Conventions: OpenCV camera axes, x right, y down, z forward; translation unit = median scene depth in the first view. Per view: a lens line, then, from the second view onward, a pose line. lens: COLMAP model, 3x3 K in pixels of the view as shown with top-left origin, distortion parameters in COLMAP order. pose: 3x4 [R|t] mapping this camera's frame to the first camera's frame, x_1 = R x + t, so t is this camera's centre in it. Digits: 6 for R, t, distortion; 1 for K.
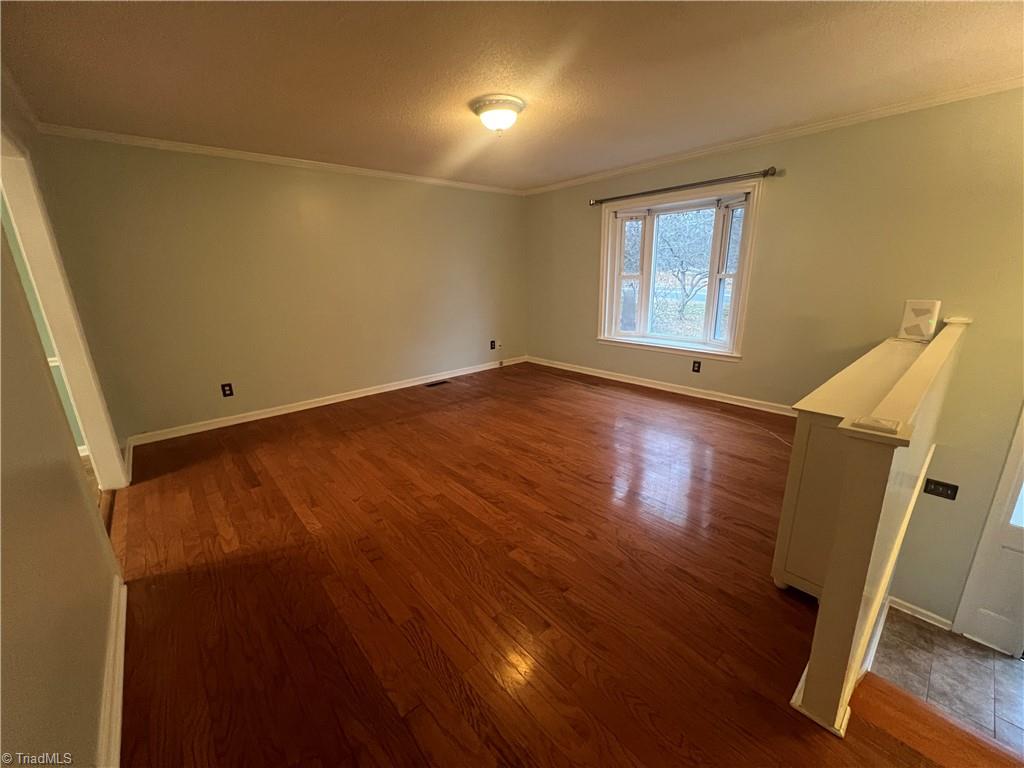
lens RADIAL K [[410.2, 0, 512.8], [0, 410.2, 384.8], [0, 0, 1]] dist [-0.002180, 0.000296]
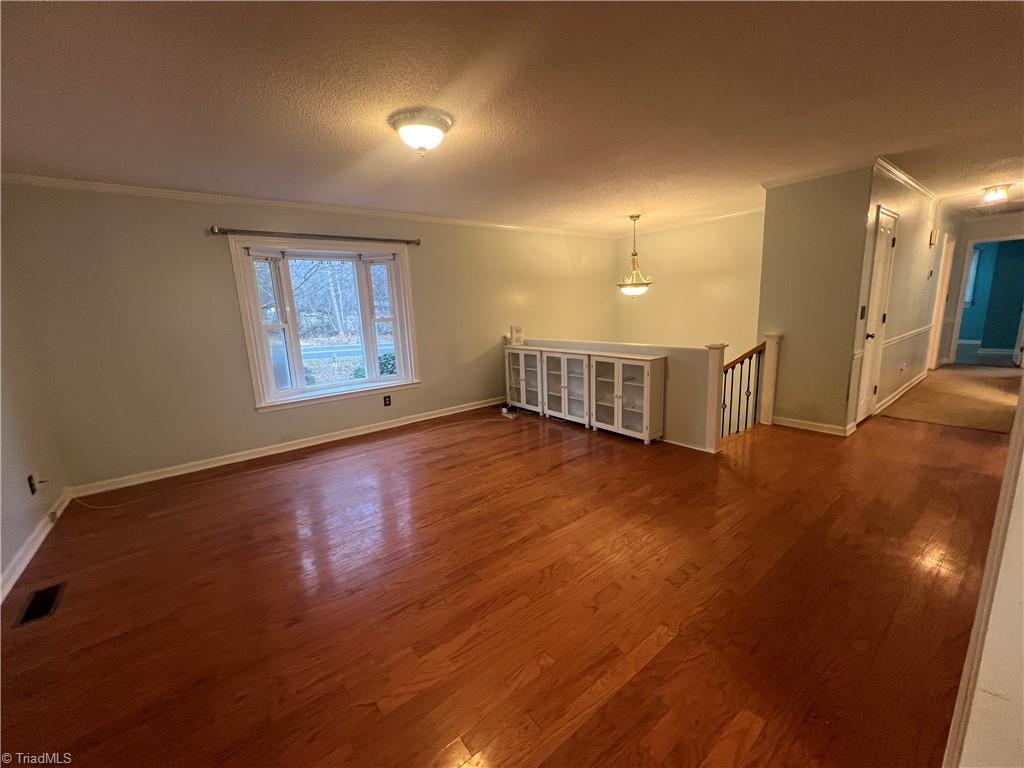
lens RADIAL K [[410.2, 0, 512.5], [0, 410.2, 384.2], [0, 0, 1]] dist [-0.002180, 0.000296]
pose [[0.062534, -0.167338, 0.983914, -0.647532], [0.308825, 0.940705, 0.140361, -0.146993], [-0.949061, 0.295080, 0.110504, 0.589319]]
